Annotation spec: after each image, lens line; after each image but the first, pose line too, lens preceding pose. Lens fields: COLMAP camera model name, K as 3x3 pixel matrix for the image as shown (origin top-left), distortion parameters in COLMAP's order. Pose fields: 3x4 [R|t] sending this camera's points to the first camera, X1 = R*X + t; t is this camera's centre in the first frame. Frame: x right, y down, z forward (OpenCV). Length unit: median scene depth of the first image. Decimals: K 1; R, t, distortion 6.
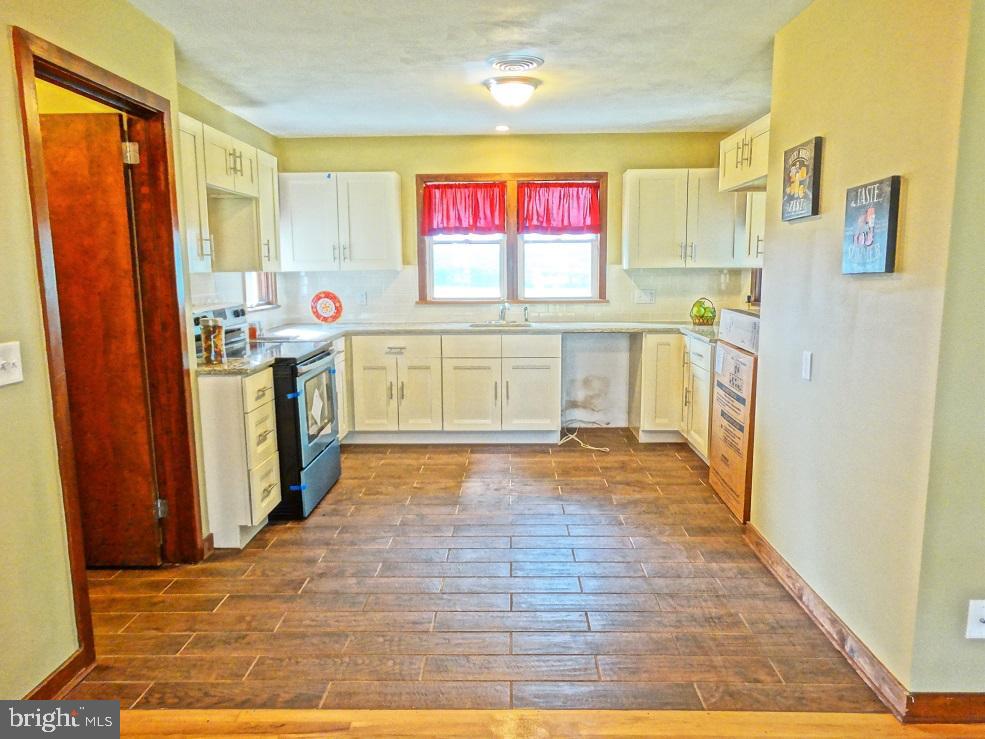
lens RADIAL K [[672.5, 0, 492.5], [0, 672.5, 369.5], [0, 0, 1]] dist [0.001315, -0.001657]
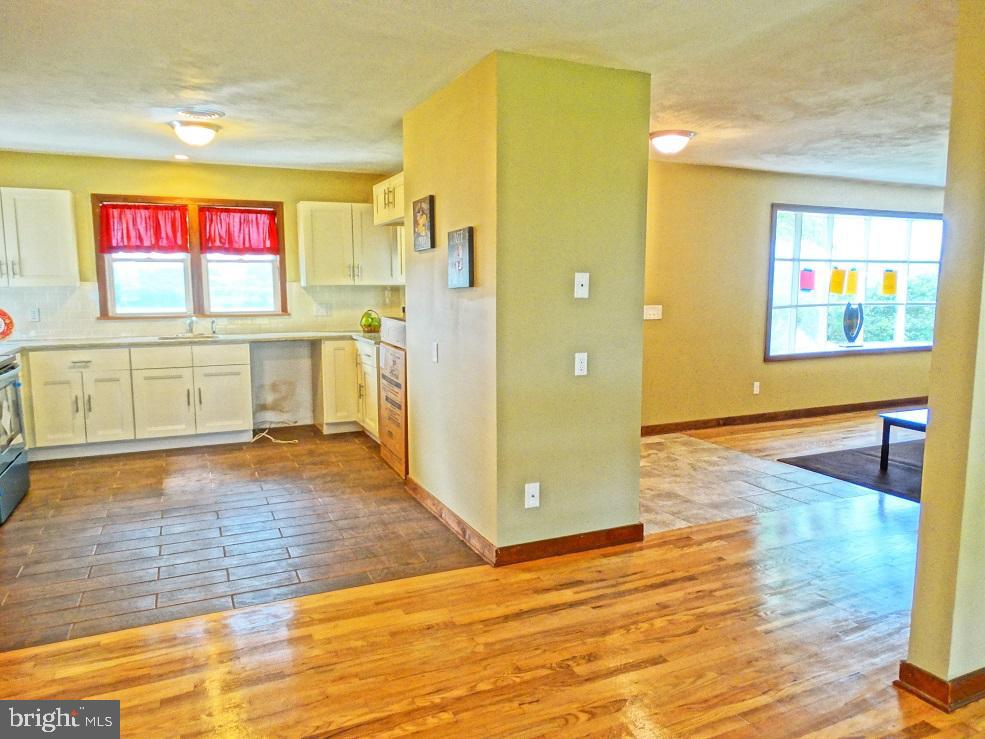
lens RADIAL K [[703.5, 0, 492.5], [0, 703.5, 369.5], [0, 0, 1]] dist [-0.008144, 0.005516]
pose [[0.899919, -0.047733, 0.433437, -0.044322], [0.062226, 0.997875, -0.019304, 0.040697], [-0.431595, 0.044343, 0.900977, -0.243095]]
